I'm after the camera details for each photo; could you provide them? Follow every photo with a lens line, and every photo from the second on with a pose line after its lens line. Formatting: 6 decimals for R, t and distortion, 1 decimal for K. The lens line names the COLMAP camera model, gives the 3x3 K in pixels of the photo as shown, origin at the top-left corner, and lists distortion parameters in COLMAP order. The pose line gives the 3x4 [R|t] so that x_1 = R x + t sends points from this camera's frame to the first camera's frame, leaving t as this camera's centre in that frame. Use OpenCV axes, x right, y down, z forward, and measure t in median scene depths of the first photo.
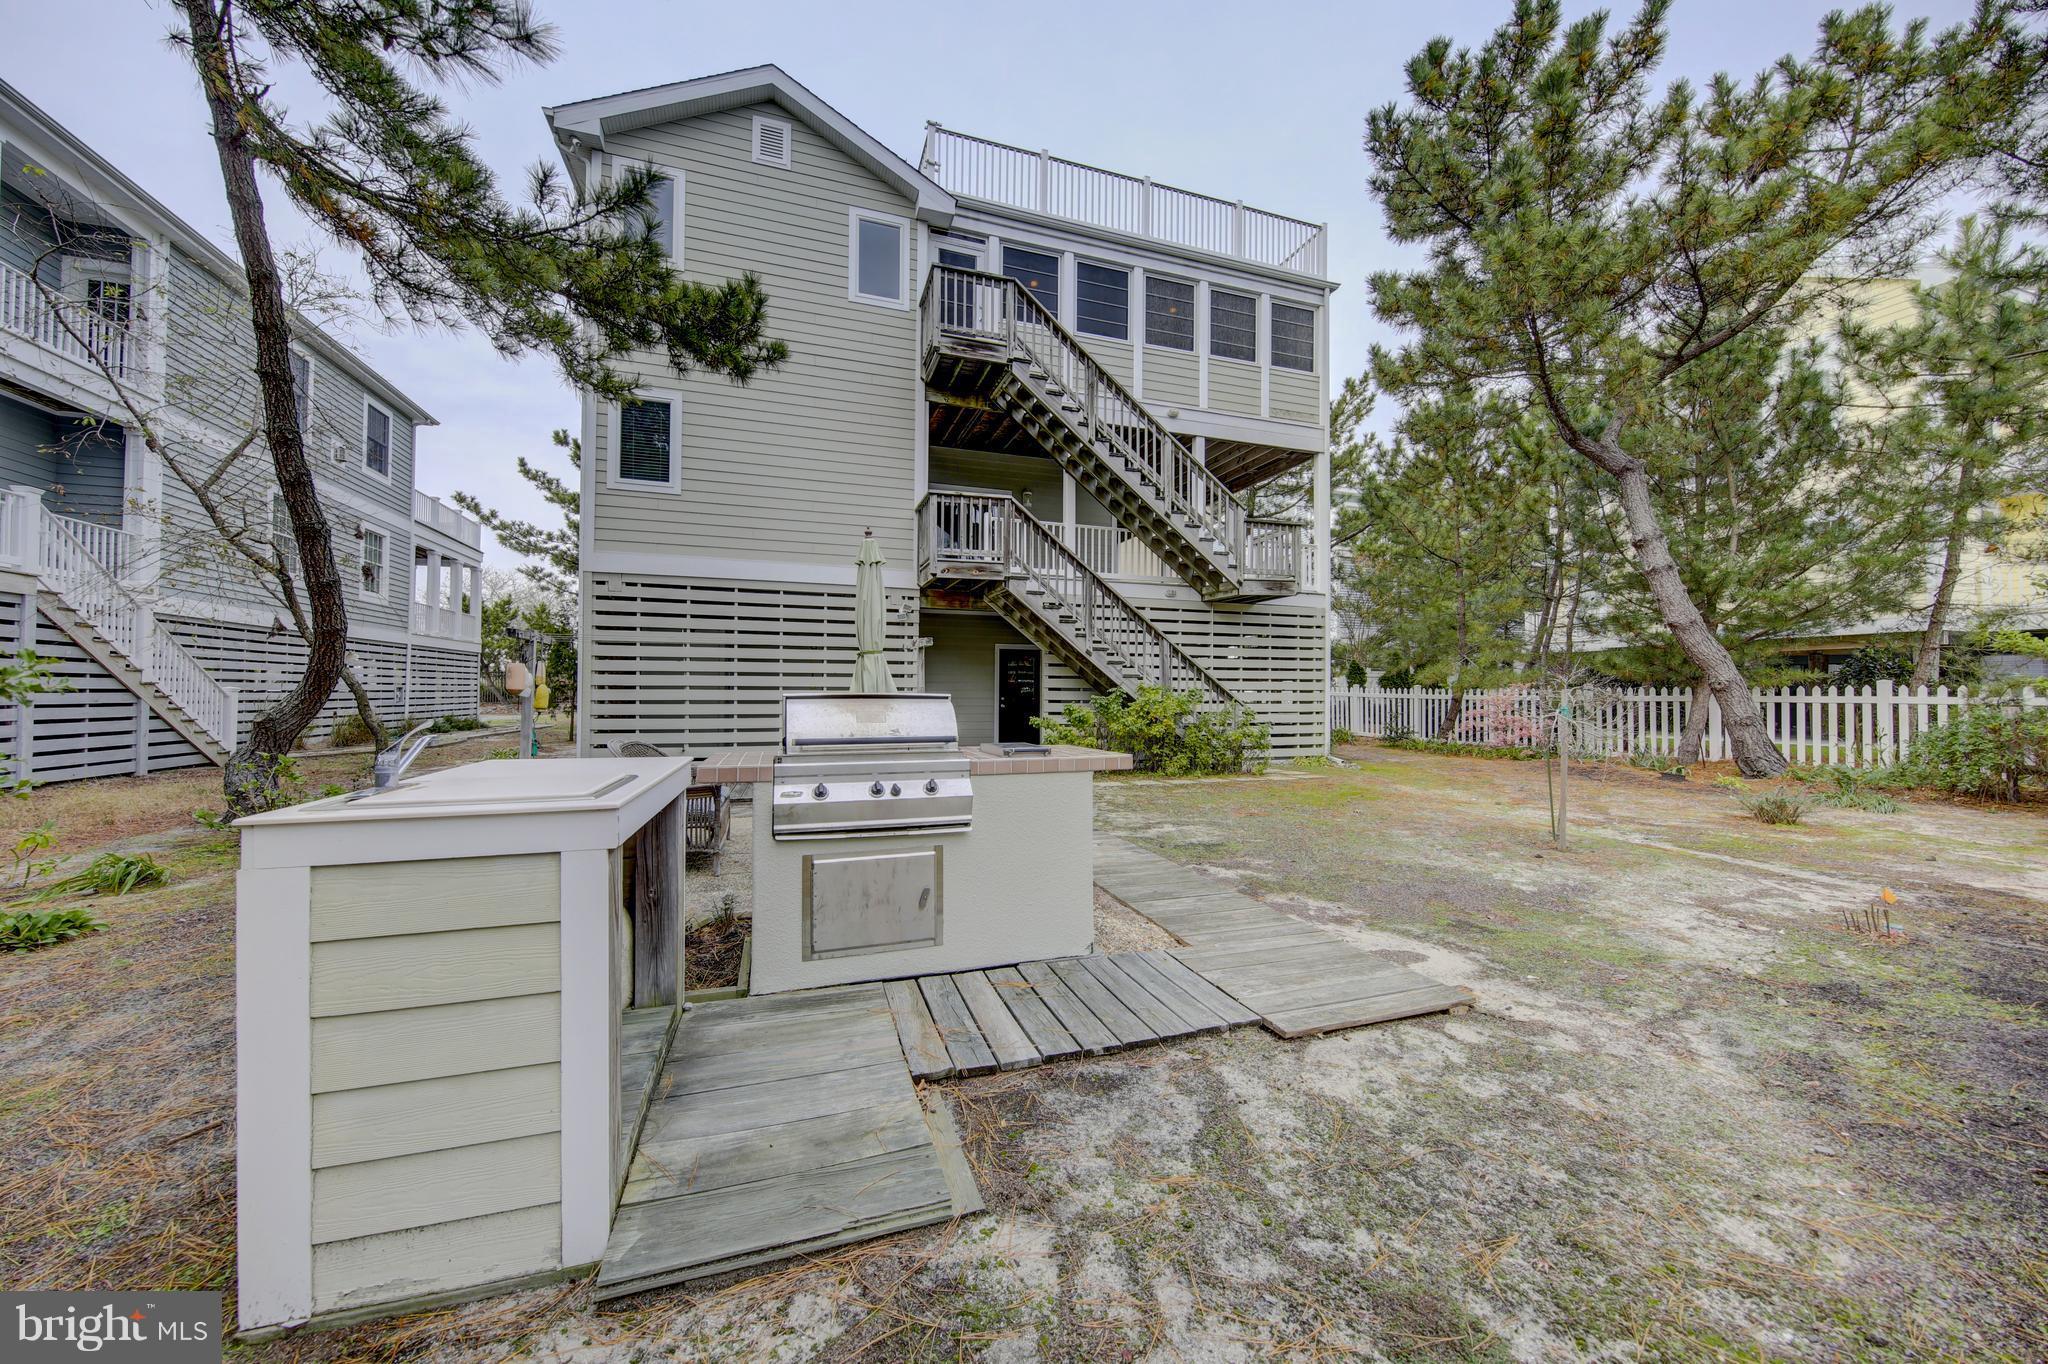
lens RADIAL K [[732.3, 0, 1023.1], [0, 732.3, 686.7], [0, 0, 1]] dist [0.000105, -0.000893]
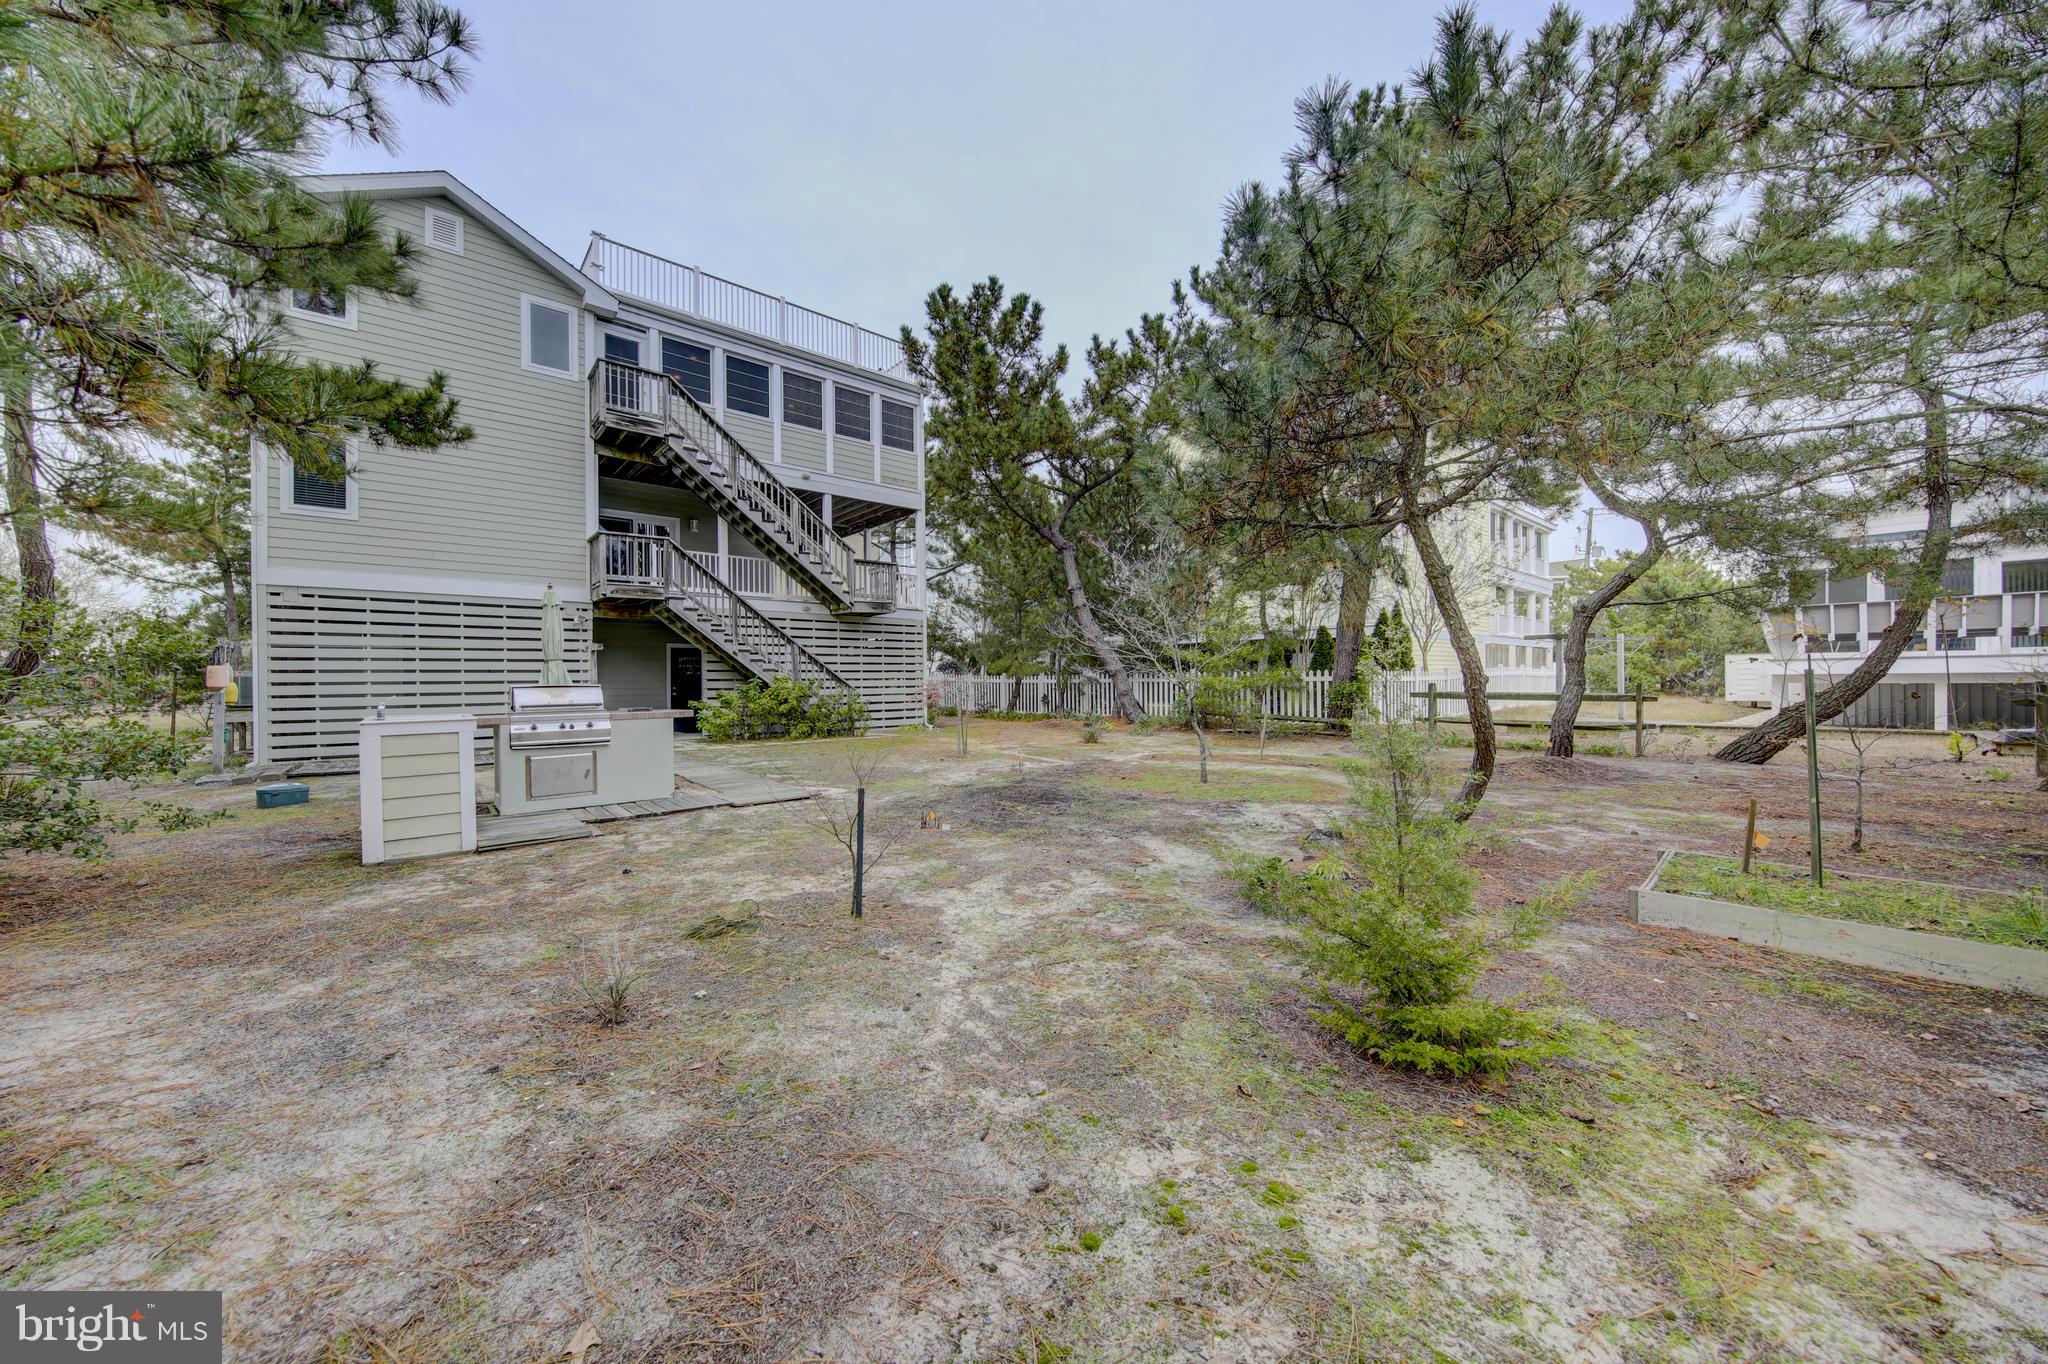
lens RADIAL K [[732.3, 0, 1030.7], [0, 732.3, 685.8], [0, 0, 1]] dist [0.000105, -0.000893]
pose [[0.926524, -0.016335, 0.375880, 0.084426], [0.010857, 0.999802, 0.016688, -0.002444], [-0.376078, -0.011380, 0.926518, -0.473069]]
